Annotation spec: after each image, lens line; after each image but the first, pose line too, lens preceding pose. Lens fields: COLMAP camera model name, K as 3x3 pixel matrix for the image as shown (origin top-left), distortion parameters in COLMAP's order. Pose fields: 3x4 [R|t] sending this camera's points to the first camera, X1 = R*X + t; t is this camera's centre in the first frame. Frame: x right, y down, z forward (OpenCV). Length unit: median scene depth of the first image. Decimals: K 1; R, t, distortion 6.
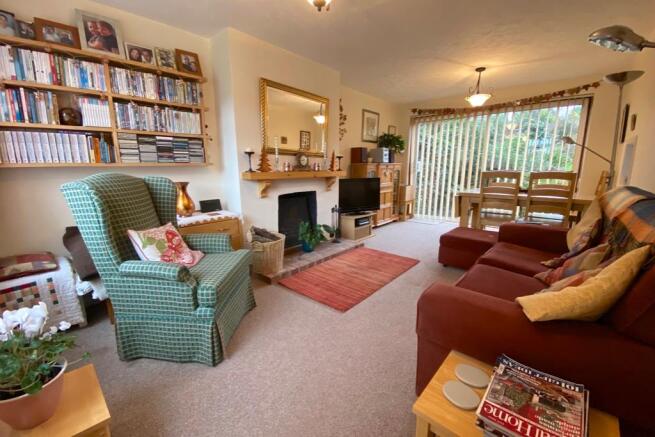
lens RADIAL K [[267.5, 0, 331.8], [0, 267.5, 220.2], [0, 0, 1]] dist [0.000094, -0.011510]
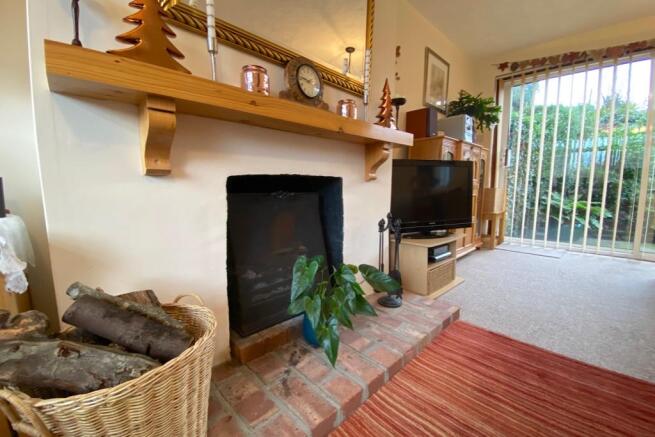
lens RADIAL K [[267.5, 0, 331.8], [0, 267.5, 220.2], [0, 0, 1]] dist [0.000094, -0.011510]
pose [[0.996781, 0.010667, -0.079458, -0.039635], [-0.016546, 0.997143, -0.073704, -0.014803], [0.078444, 0.074782, 0.994110, 0.572566]]
